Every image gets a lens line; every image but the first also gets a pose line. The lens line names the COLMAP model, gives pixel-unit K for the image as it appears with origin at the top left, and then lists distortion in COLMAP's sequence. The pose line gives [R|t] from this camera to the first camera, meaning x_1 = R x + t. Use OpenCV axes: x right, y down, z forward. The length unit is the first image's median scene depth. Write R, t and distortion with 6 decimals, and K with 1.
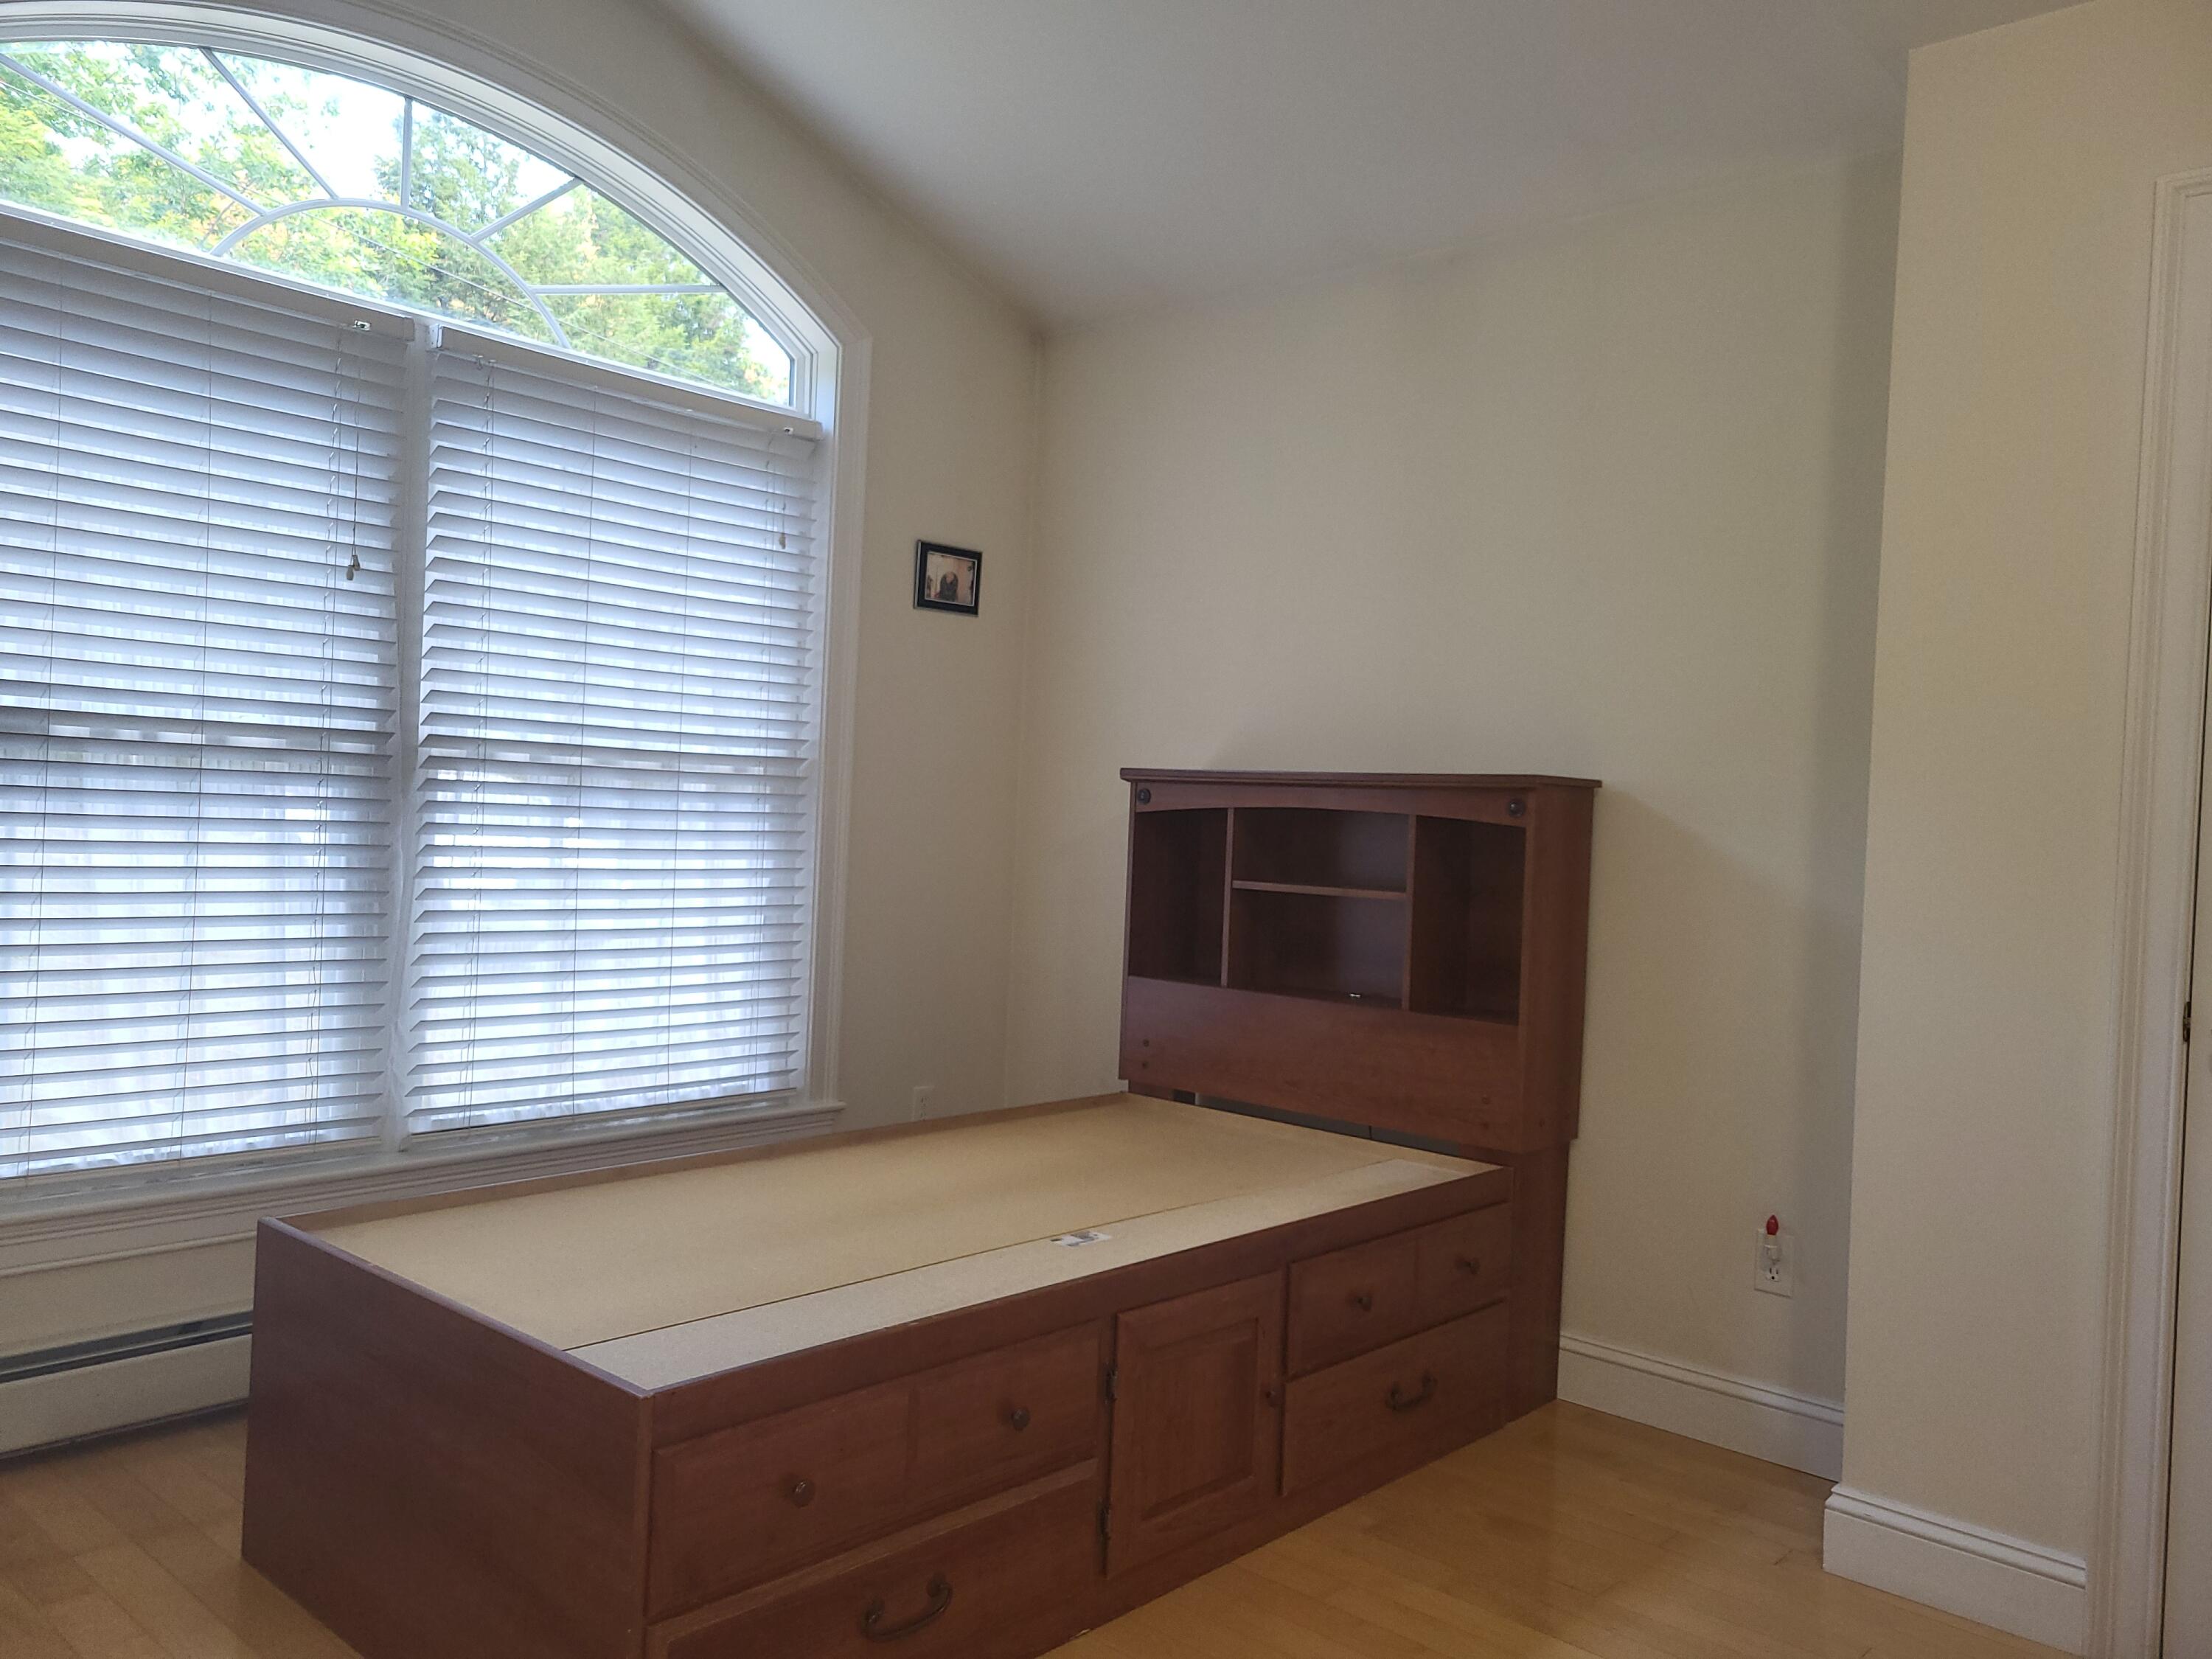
lens RADIAL K [[1687.2, 0, 1124.5], [0, 1687.2, 810.6], [0, 0, 1]] dist [0.043052, -0.027669]
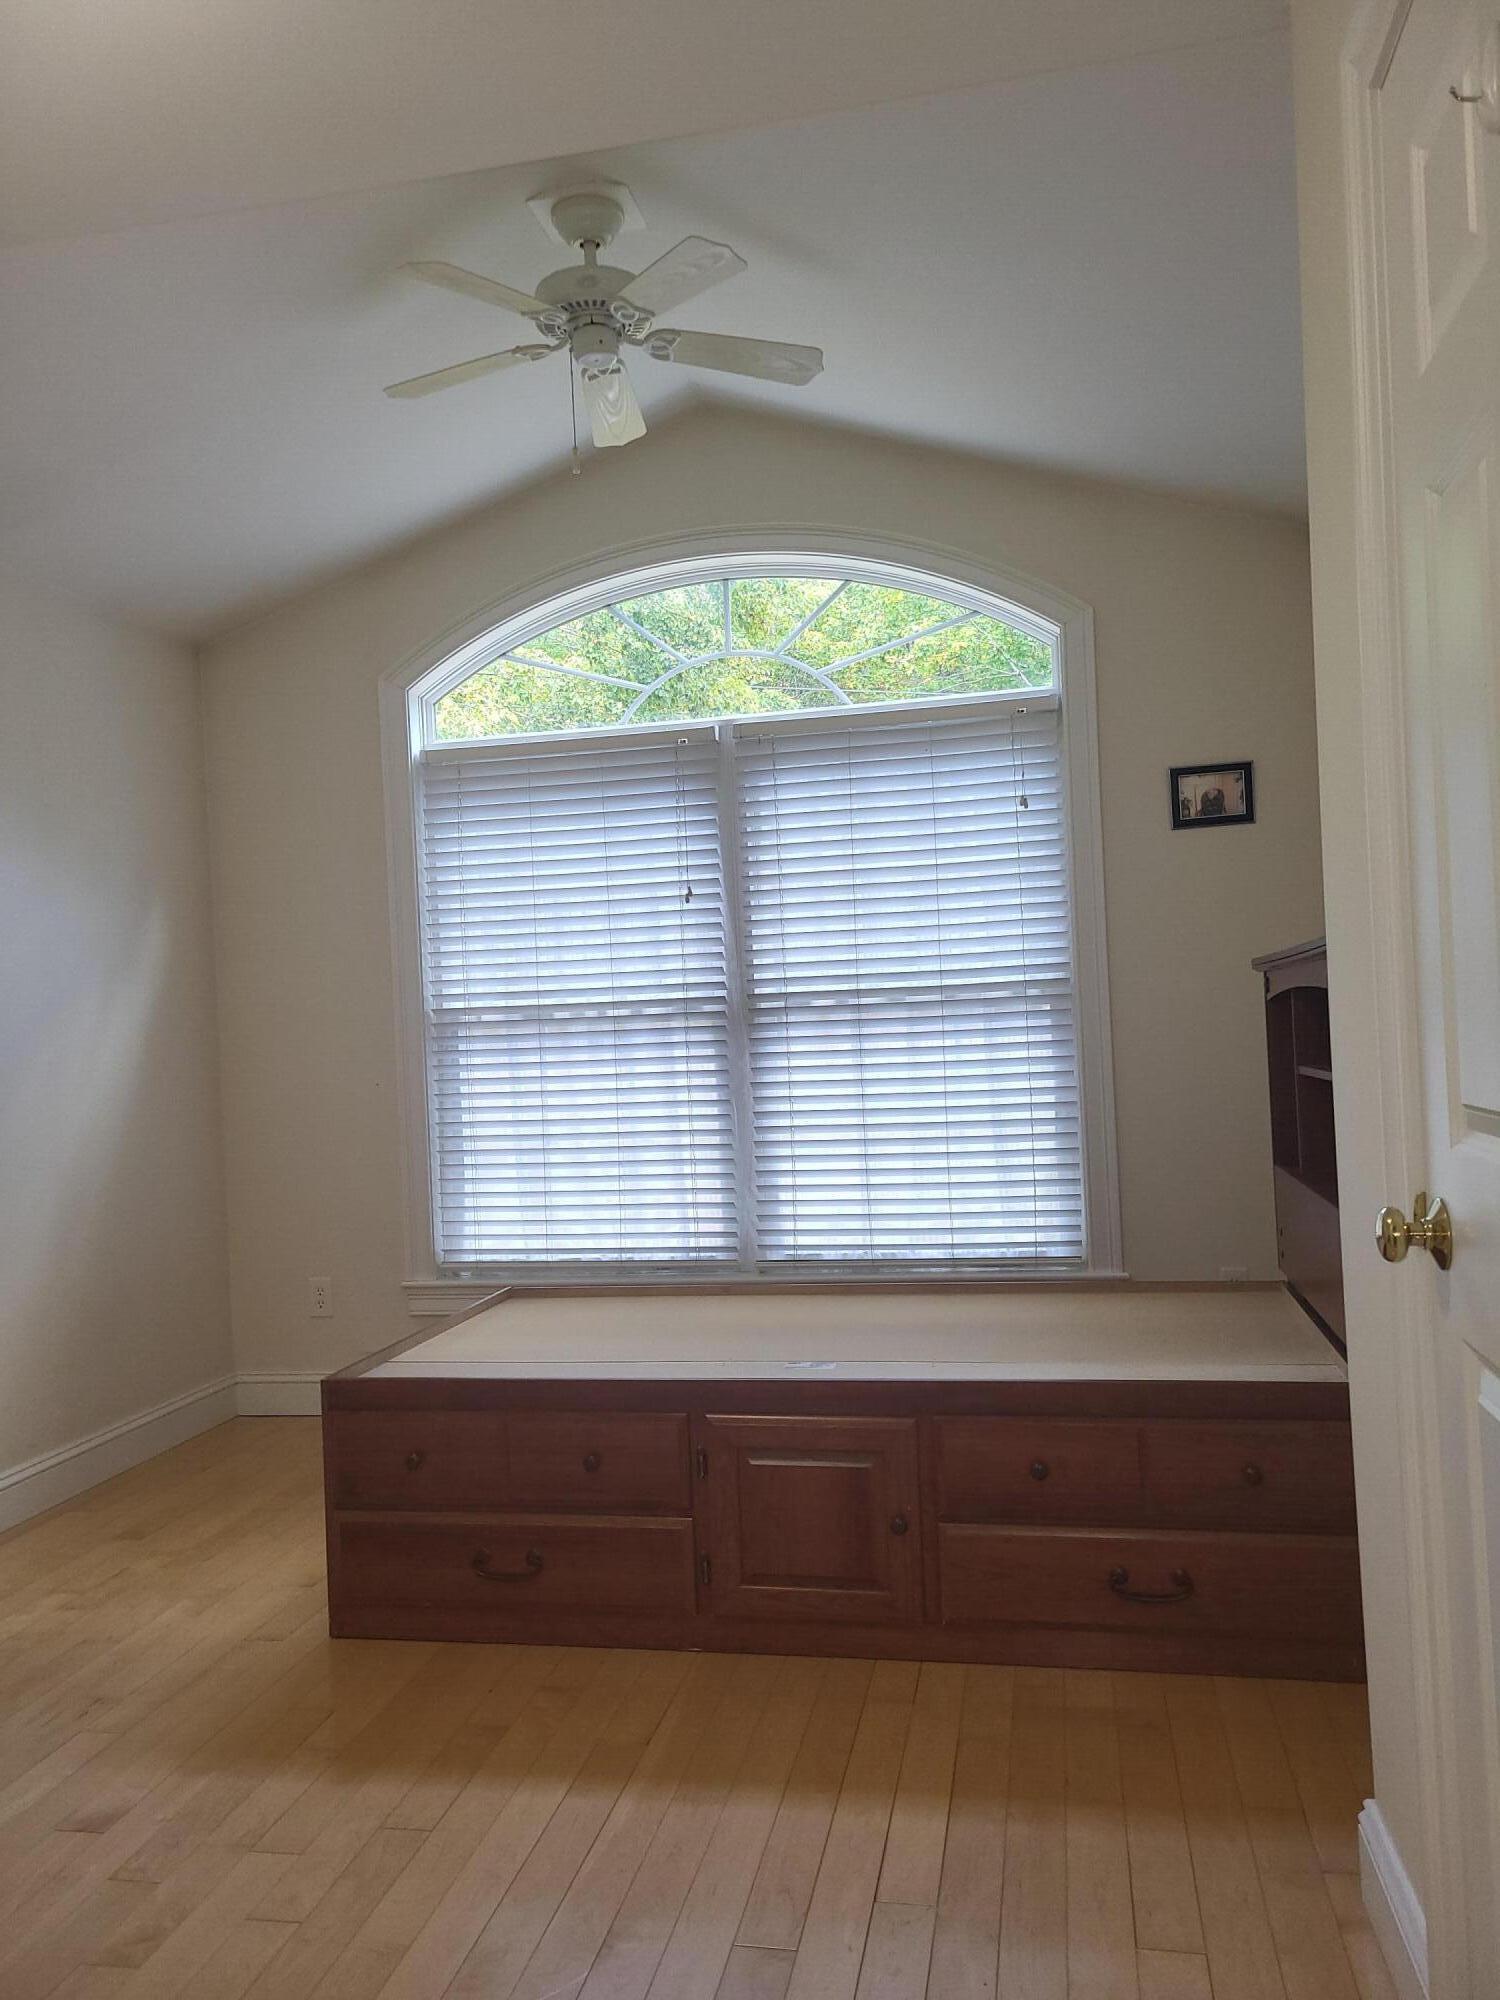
lens RADIAL K [[1525.5, 0, 763.2], [0, 1525.5, 1015.9], [0, 0, 1]] dist [0.043052, -0.027669]
pose [[0.488976, -0.074441, -0.869115, 0.738390], [0.066667, 0.996627, -0.047855, 0.038145], [0.869746, -0.034541, 0.492290, 0.331291]]
